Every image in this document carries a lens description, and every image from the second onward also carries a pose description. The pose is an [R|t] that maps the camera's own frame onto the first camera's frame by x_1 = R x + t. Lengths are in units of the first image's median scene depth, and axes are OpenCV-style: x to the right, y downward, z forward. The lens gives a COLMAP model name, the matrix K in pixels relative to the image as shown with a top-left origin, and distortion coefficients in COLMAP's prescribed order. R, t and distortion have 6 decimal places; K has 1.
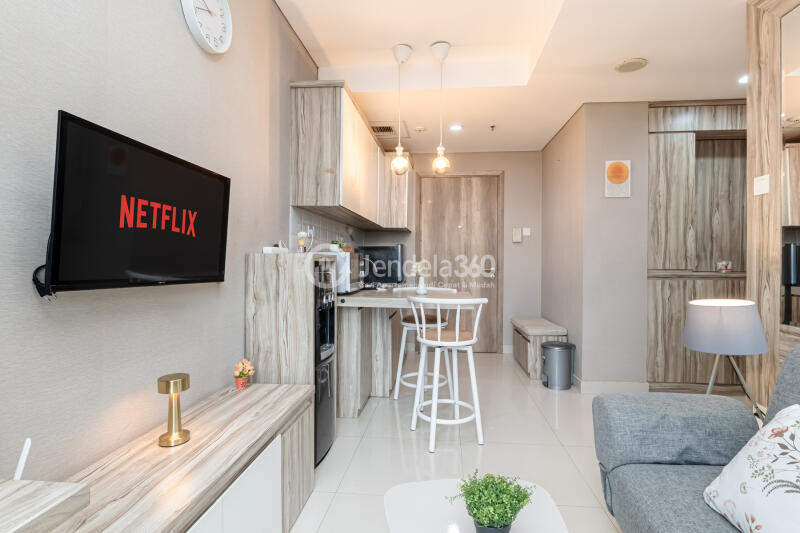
lens RADIAL K [[391.7, 0, 404.0], [0, 391.7, 263.1], [0, 0, 1]] dist [0.000910, 0.000063]
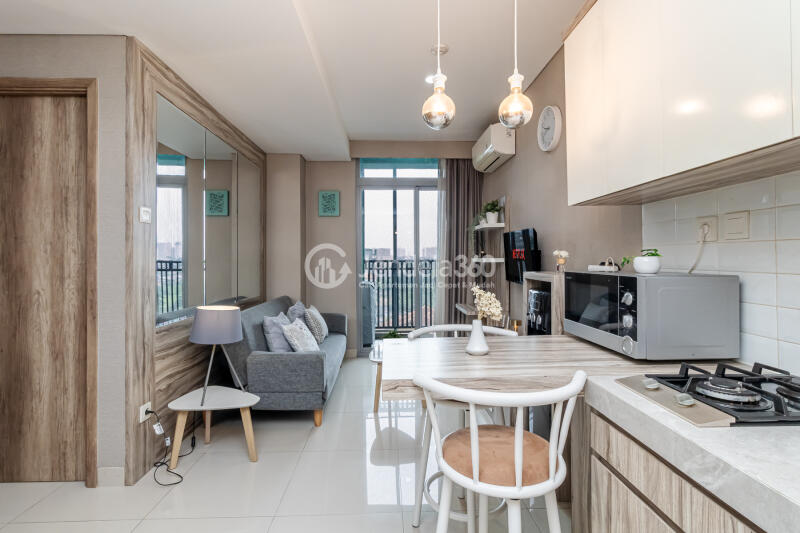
lens RADIAL K [[385.0, 0, 398.8], [0, 385.0, 256.5], [0, 0, 1]] dist [0.000937, 0.000040]
pose [[-0.991127, -0.000256, -0.132922, 0.463167], [0.000260, 0.999992, -0.003866, -0.103035], [0.132922, -0.003866, -0.991119, 3.277035]]
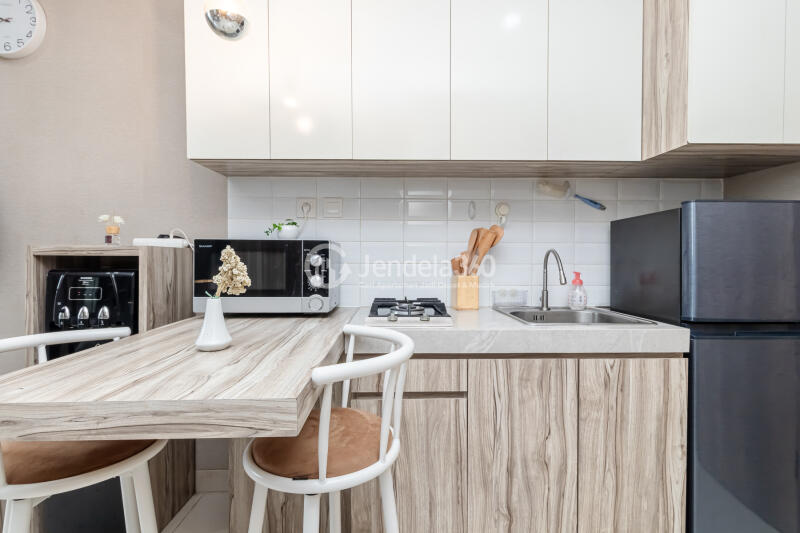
lens RADIAL K [[391.7, 0, 404.0], [0, 391.7, 263.1], [0, 0, 1]] dist [0.000910, 0.000063]
pose [[0.130074, 0.003912, -0.991497, 0.881621], [-0.004394, 0.999985, 0.003369, 0.006397], [0.991495, 0.003919, 0.130089, 2.464984]]
